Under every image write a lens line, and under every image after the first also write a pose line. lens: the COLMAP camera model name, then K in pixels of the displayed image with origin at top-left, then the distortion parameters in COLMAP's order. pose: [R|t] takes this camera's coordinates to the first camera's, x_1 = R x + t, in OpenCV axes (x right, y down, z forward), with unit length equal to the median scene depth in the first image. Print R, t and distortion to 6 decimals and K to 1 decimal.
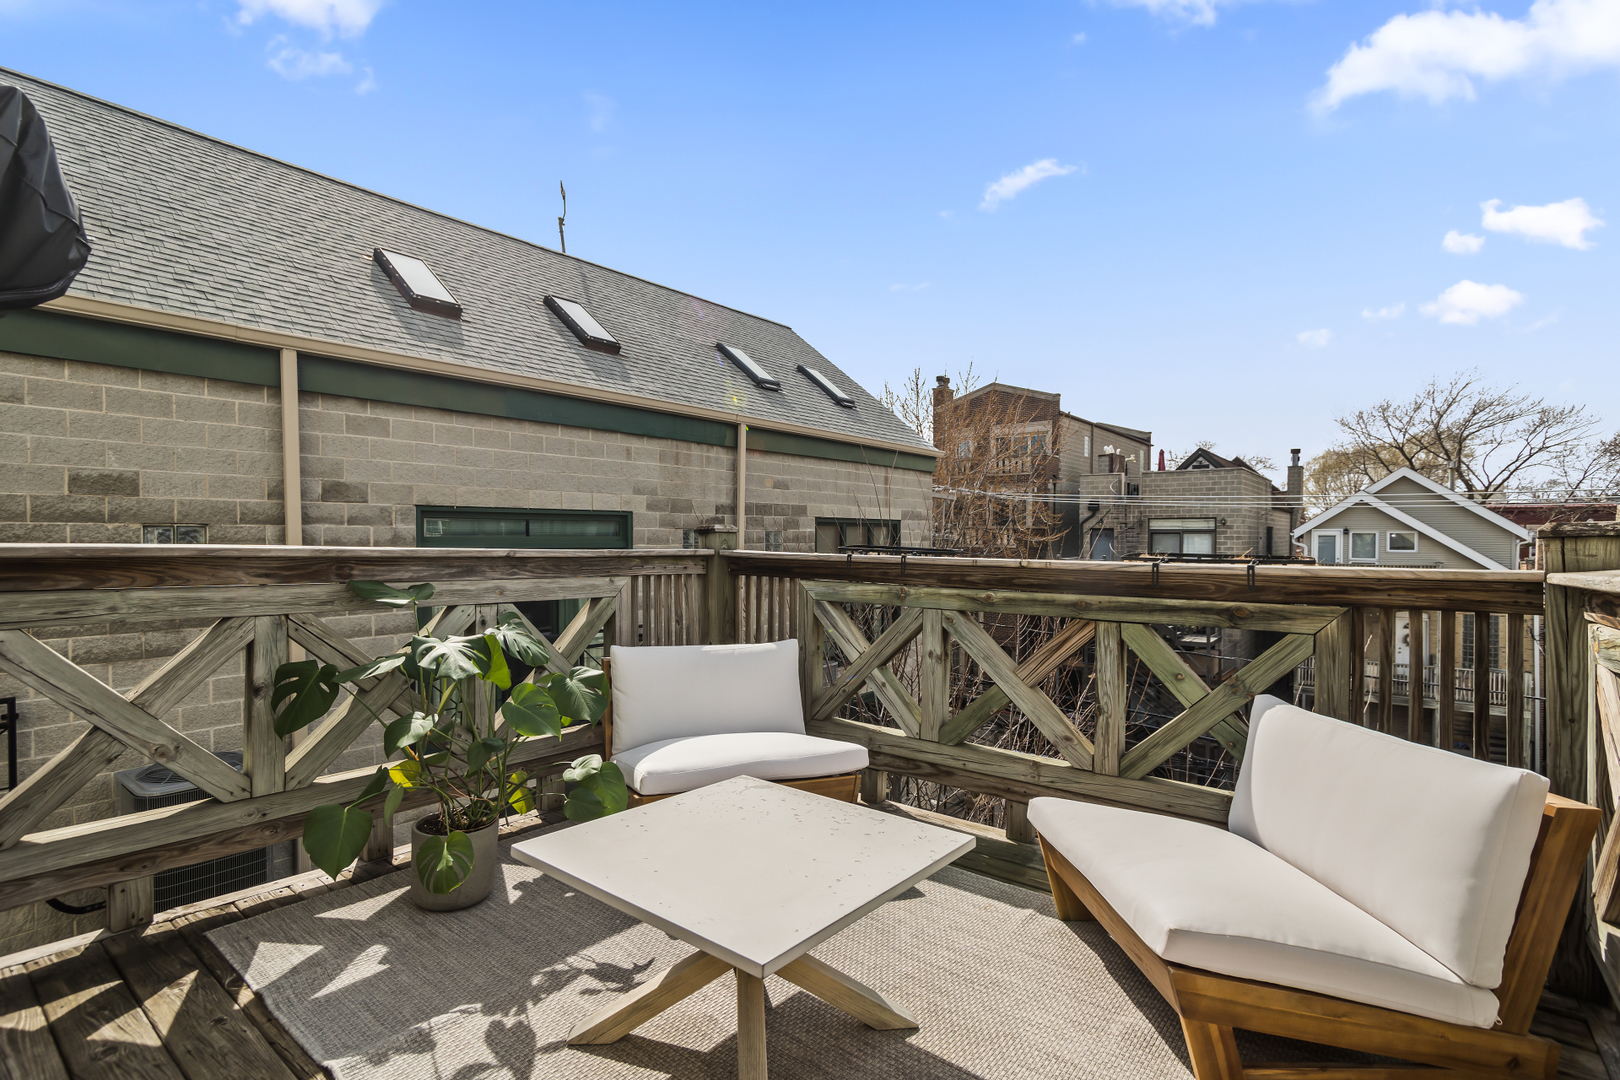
lens RADIAL K [[773.5, 0, 800.1], [0, 773.5, 541.3], [0, 0, 1]] dist [-0.014470, 0.011223]
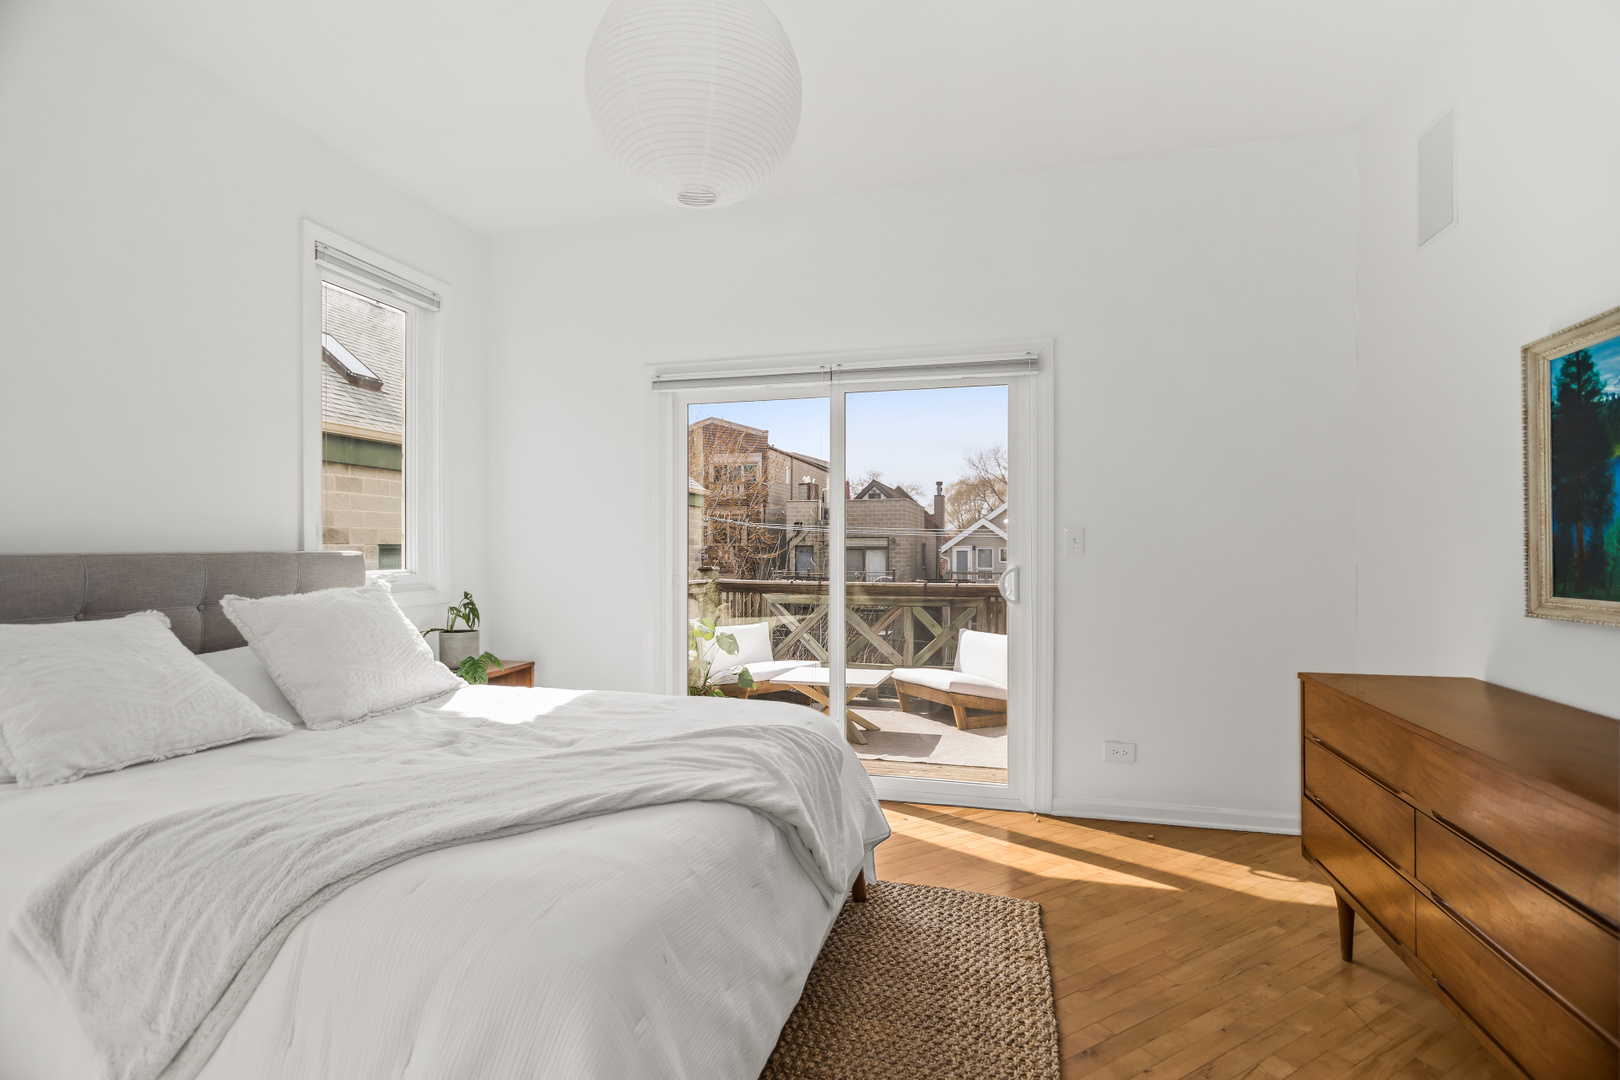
lens RADIAL K [[759.3, 0, 806.2], [0, 759.3, 546.6], [0, 0, 1]] dist [-0.011573, 0.000907]
pose [[0.920504, -0.002739, 0.390722, -0.198051], [0.006365, 0.999948, -0.007987, -0.017045], [-0.390680, 0.009839, 0.920474, -0.263783]]
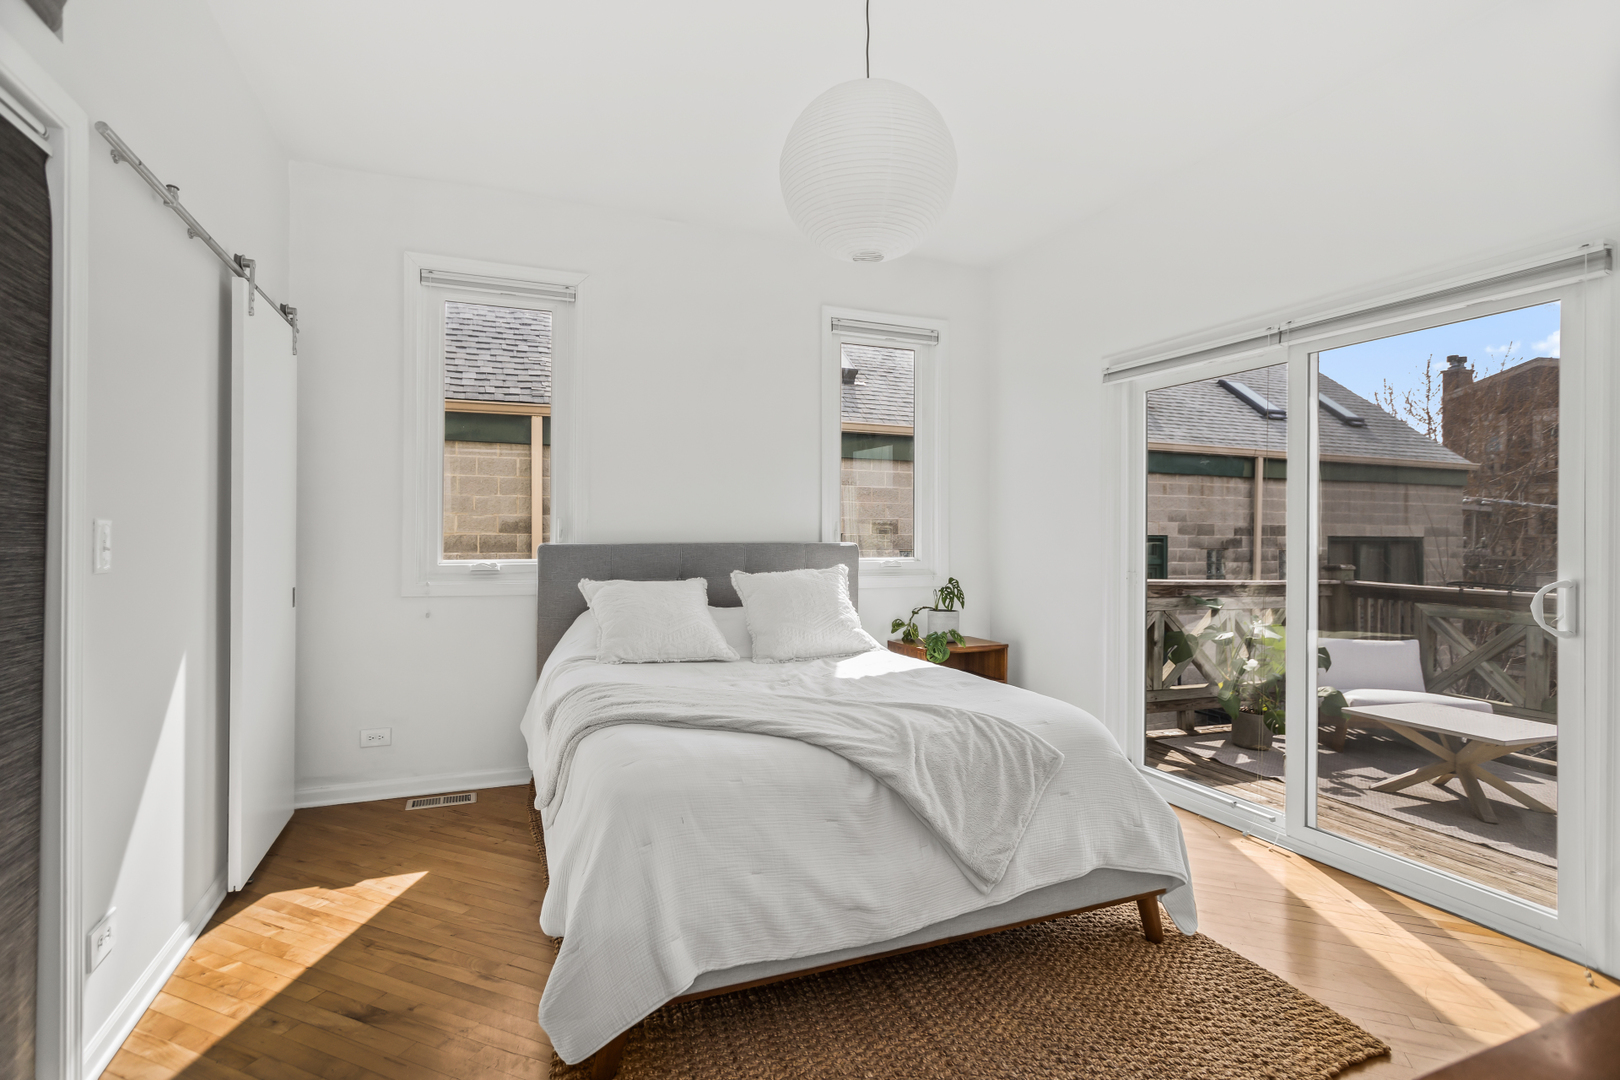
lens RADIAL K [[773.5, 0, 800.1], [0, 773.5, 541.3], [0, 0, 1]] dist [-0.014470, 0.011223]
pose [[0.872019, 0.007297, -0.489418, -0.094572], [-0.007998, 0.999968, 0.000659, -0.019201], [0.489407, 0.003340, 0.872049, -0.284745]]
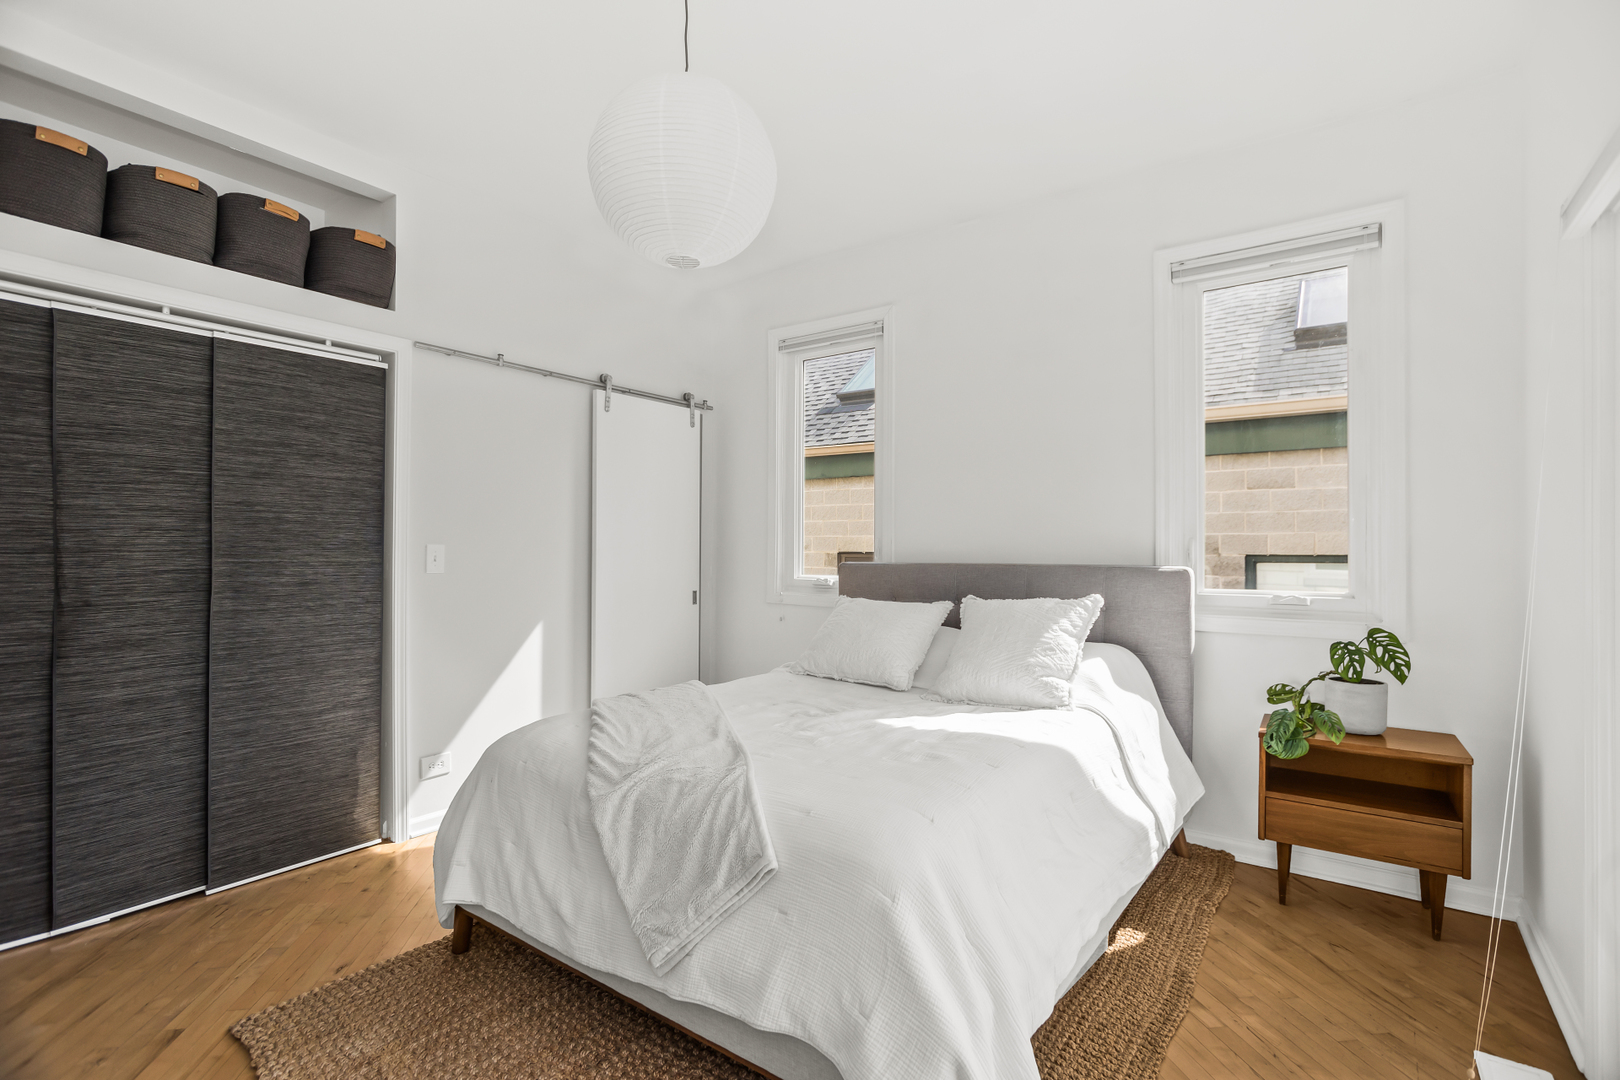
lens RADIAL K [[768.4, 0, 806.2], [0, 768.4, 554.5], [0, 0, 1]] dist [-0.018779, 0.012303]
pose [[0.038940, 0.004228, -0.999233, -0.006409], [-0.014326, 0.999891, 0.003673, -0.021468], [0.999139, 0.014172, 0.038996, -0.113046]]
